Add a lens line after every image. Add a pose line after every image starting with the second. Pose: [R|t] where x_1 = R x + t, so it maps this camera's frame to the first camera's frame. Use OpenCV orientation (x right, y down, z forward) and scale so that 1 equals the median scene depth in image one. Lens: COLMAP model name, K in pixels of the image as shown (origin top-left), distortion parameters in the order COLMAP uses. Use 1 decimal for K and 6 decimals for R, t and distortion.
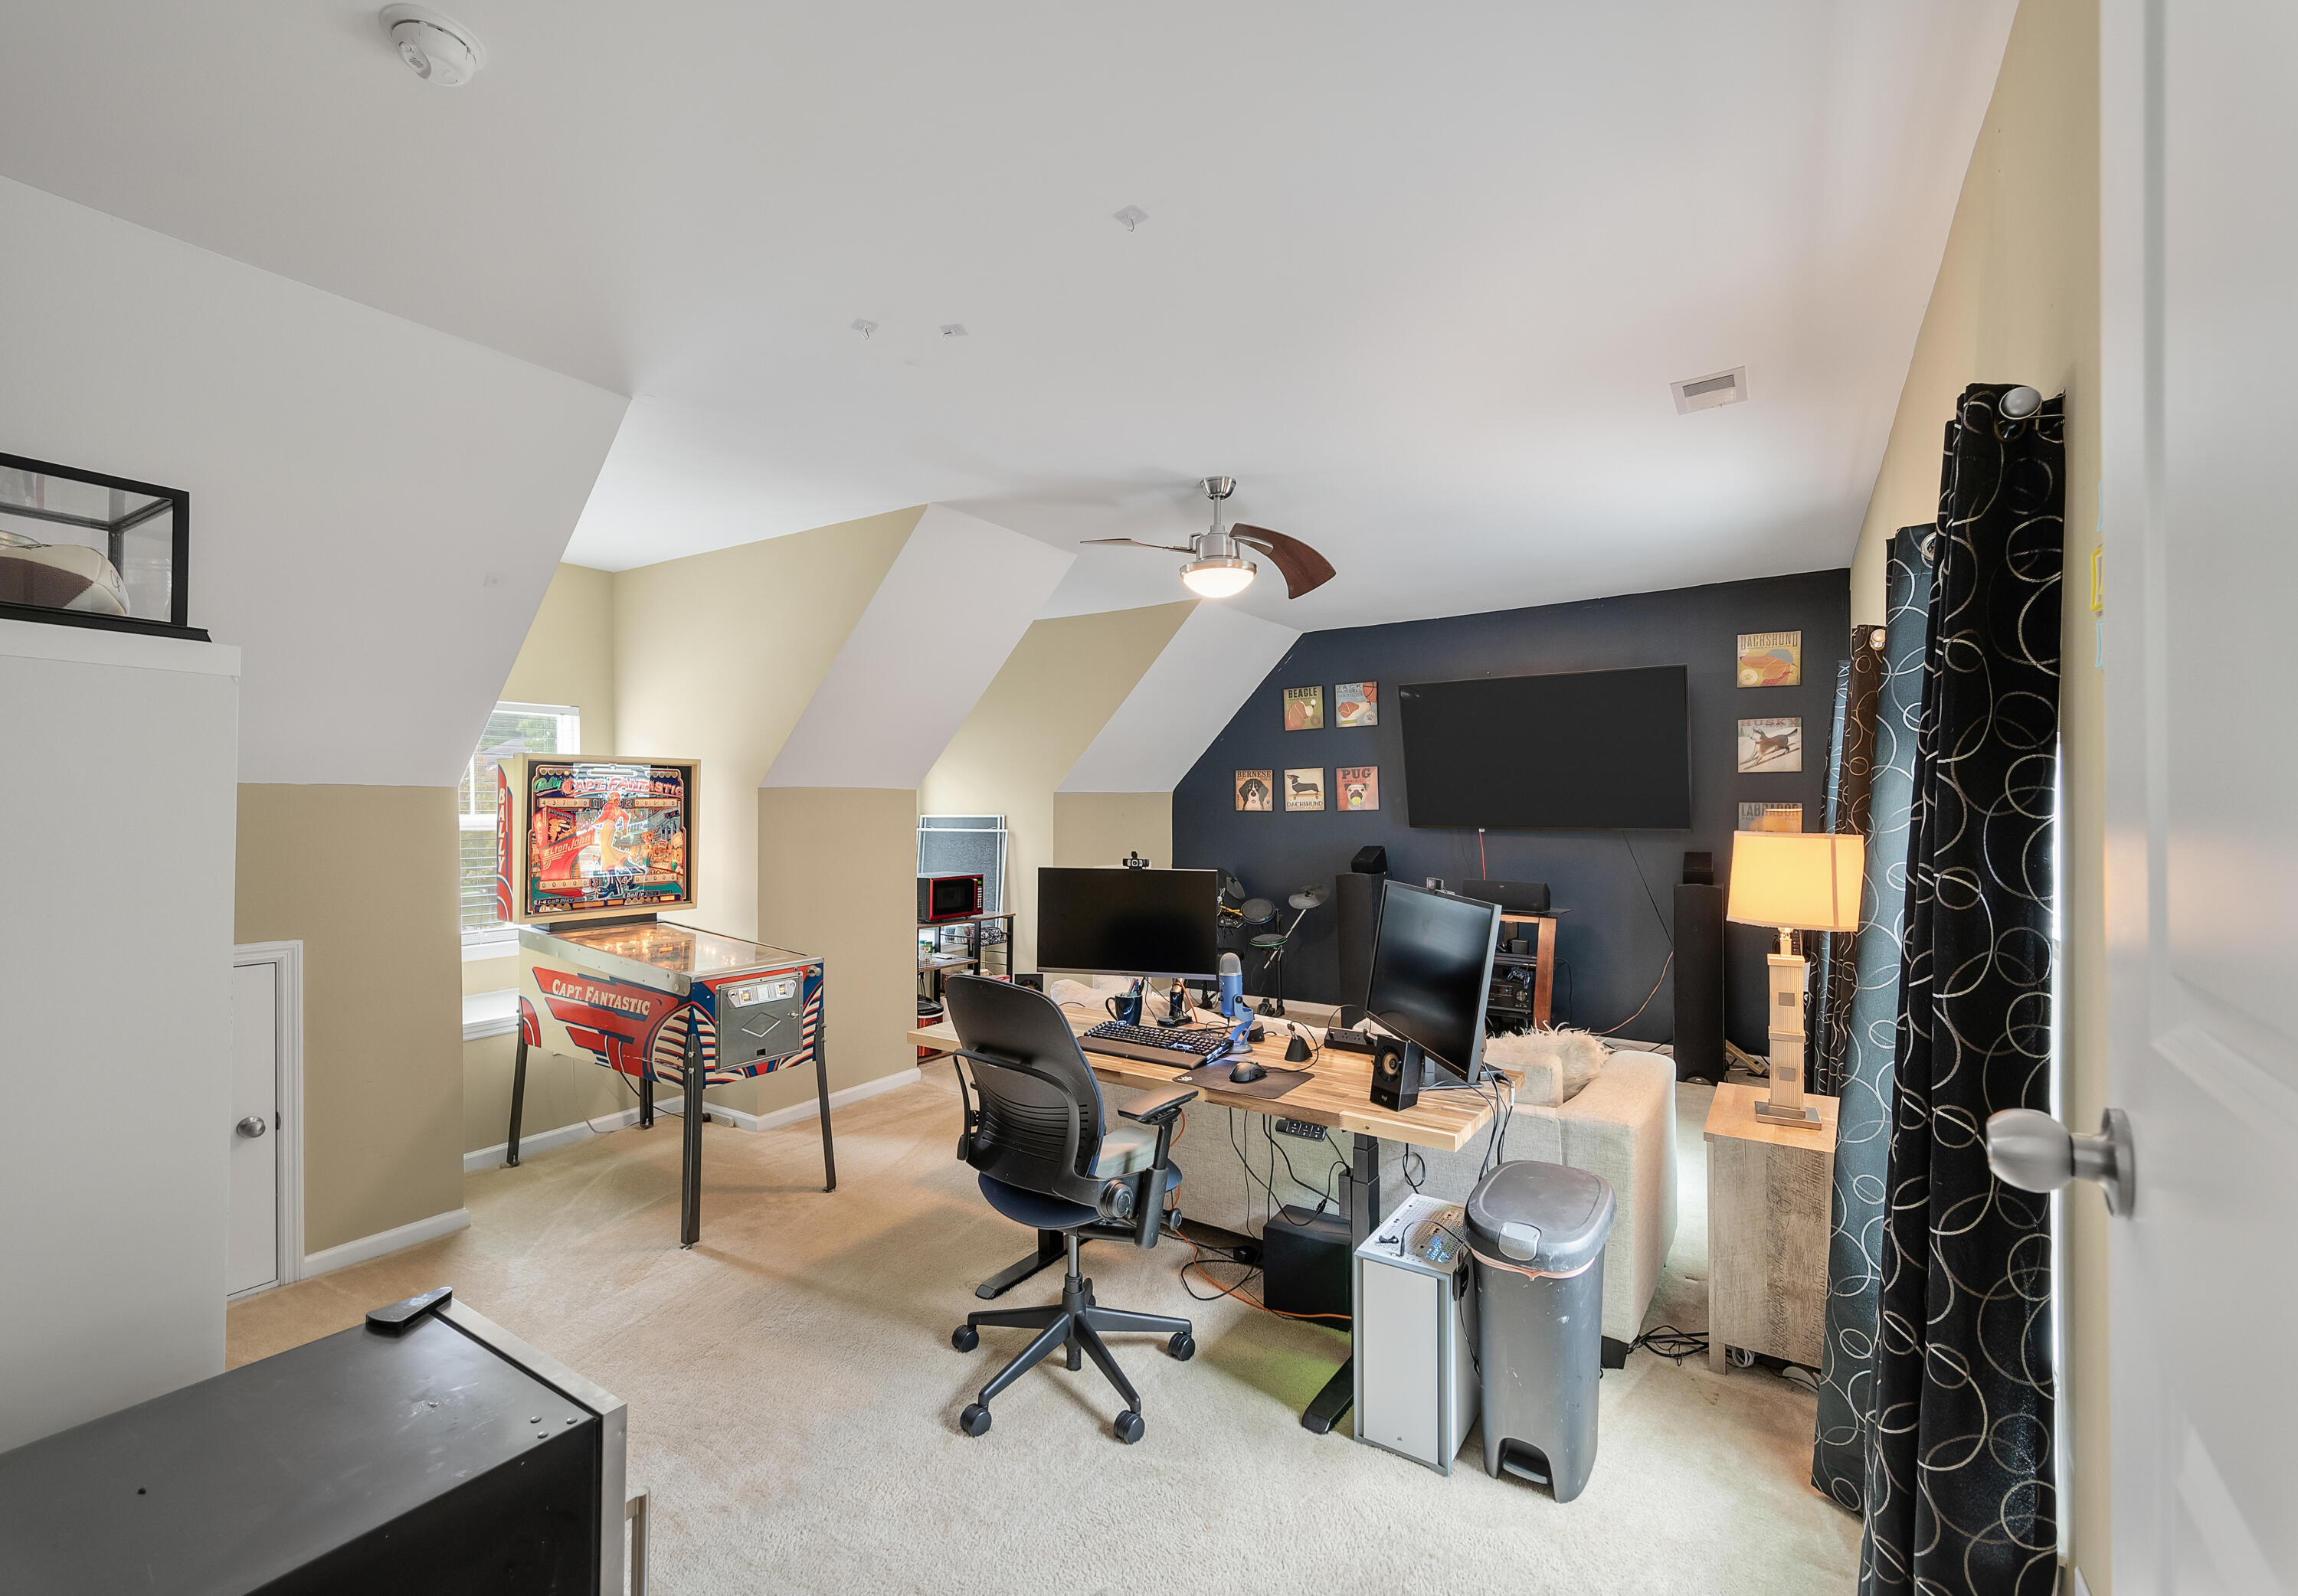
lens RADIAL K [[1001.4, 0, 1150.0], [0, 1001.4, 794.7], [0, 0, 1]] dist [0.002030, 0.000187]
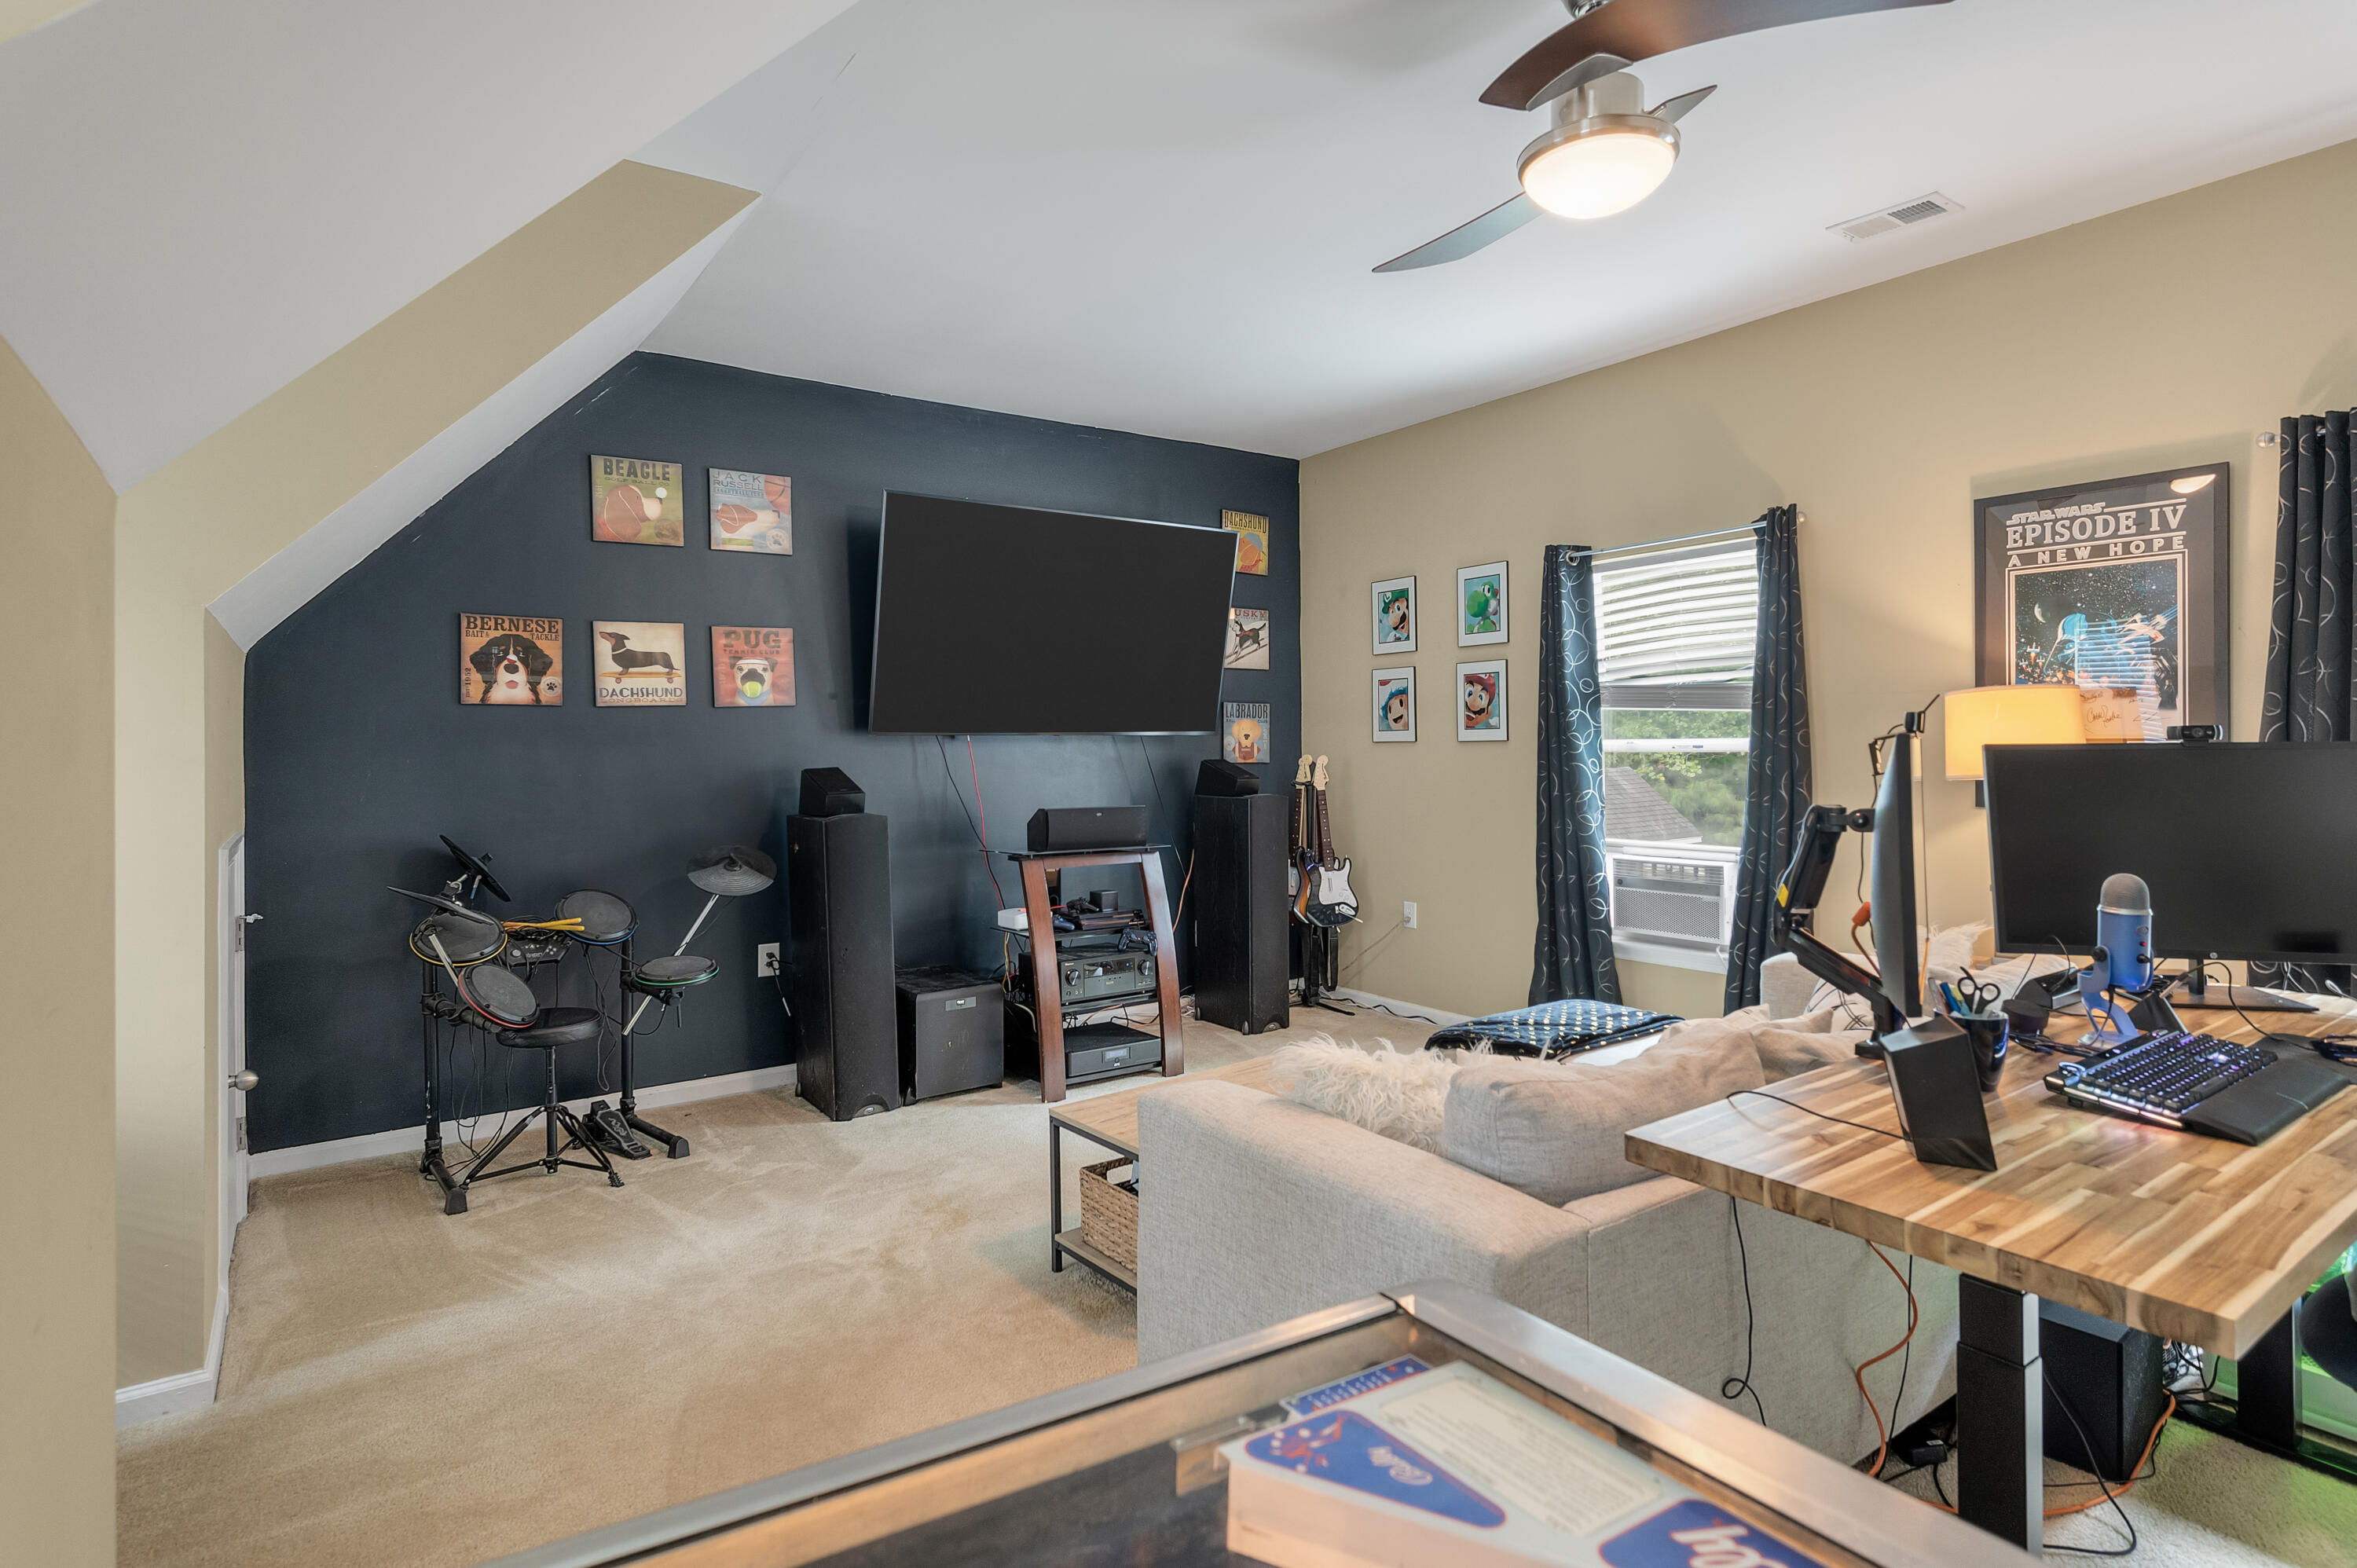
lens RADIAL K [[1180.9, 0, 1176.8], [0, 1180.9, 763.9], [0, 0, 1]] dist [-0.000889, -0.000027]
pose [[0.347401, -0.010655, 0.937656, -0.311664], [0.004372, 0.999943, 0.009743, 0.041104], [-0.937707, 0.000715, 0.347427, 0.548867]]
